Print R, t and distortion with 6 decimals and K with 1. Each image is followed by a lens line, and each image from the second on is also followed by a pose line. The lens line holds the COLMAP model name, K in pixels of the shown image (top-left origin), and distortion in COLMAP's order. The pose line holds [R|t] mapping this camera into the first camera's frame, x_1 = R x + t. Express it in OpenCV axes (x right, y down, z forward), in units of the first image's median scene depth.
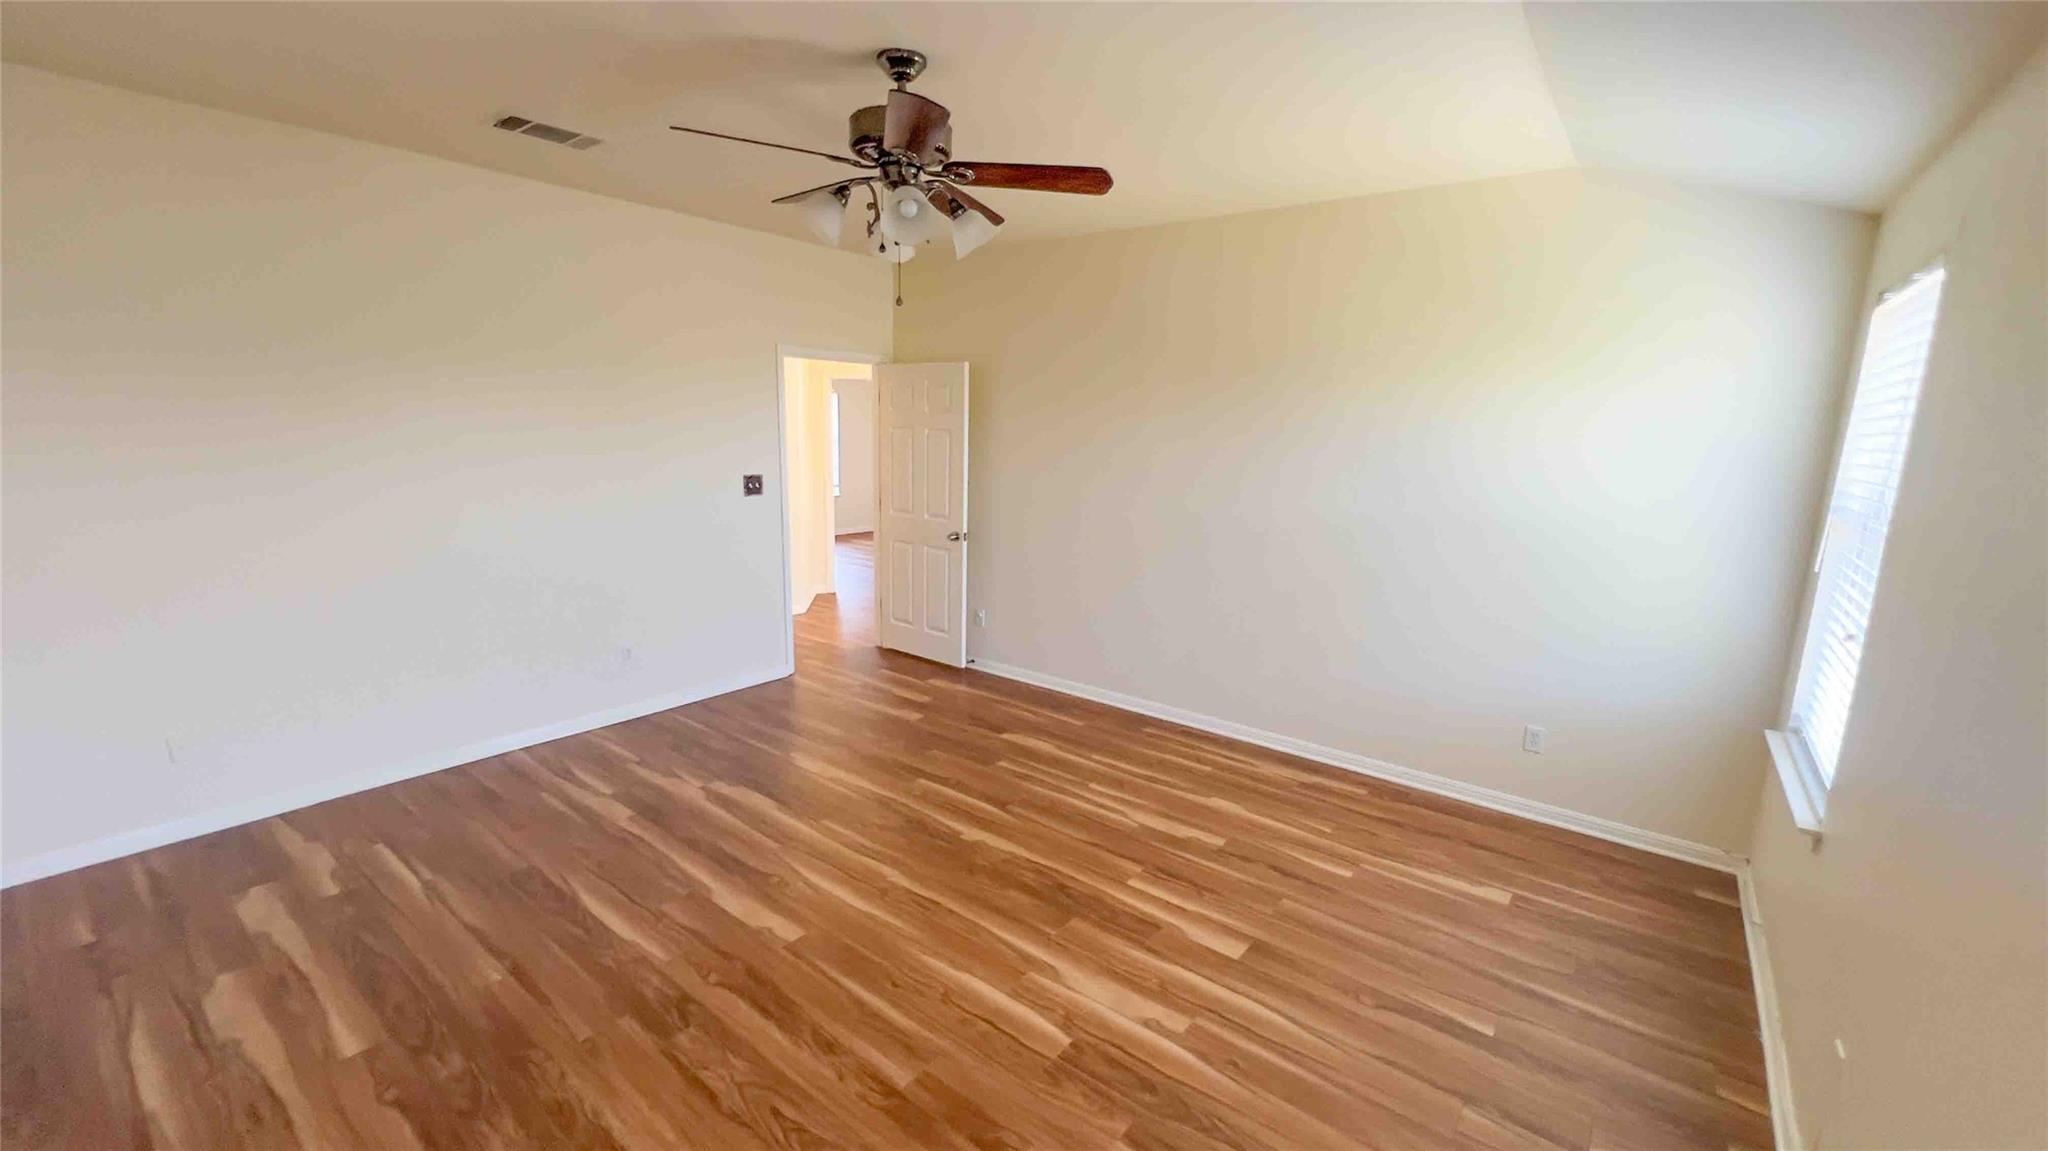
lens RADIAL K [[820.0, 0, 1017.3], [0, 820.0, 583.6], [0, 0, 1]] dist [0.000325, -0.000094]
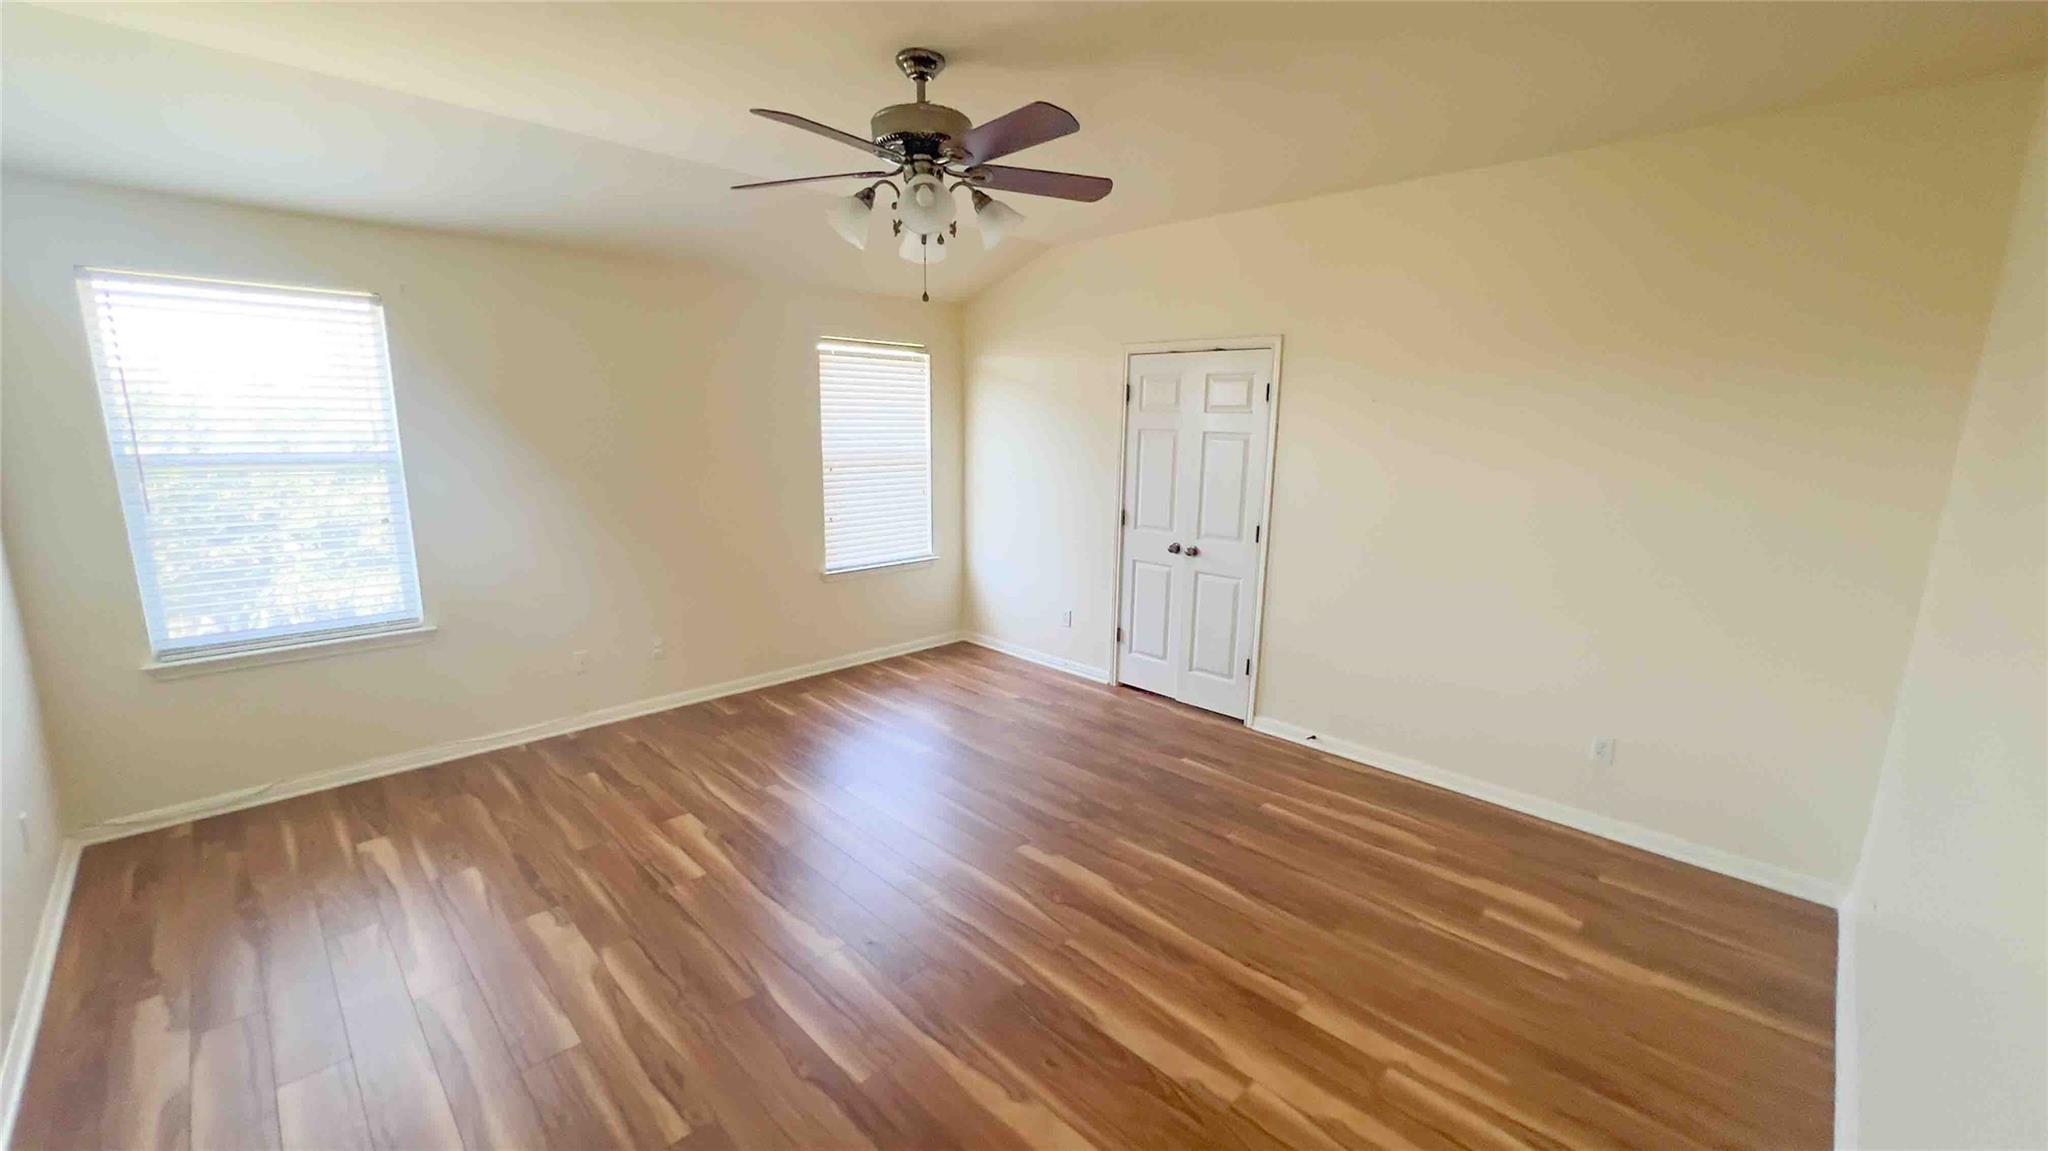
lens RADIAL K [[799.6, 0, 1025.0], [0, 799.6, 577.1], [0, 0, 1]] dist [0.000198, -0.000009]
pose [[-0.992622, -0.061871, 0.104275, -0.327318], [-0.017470, 0.924015, 0.381957, -0.341468], [-0.119984, 0.377317, -0.918278, 1.698328]]
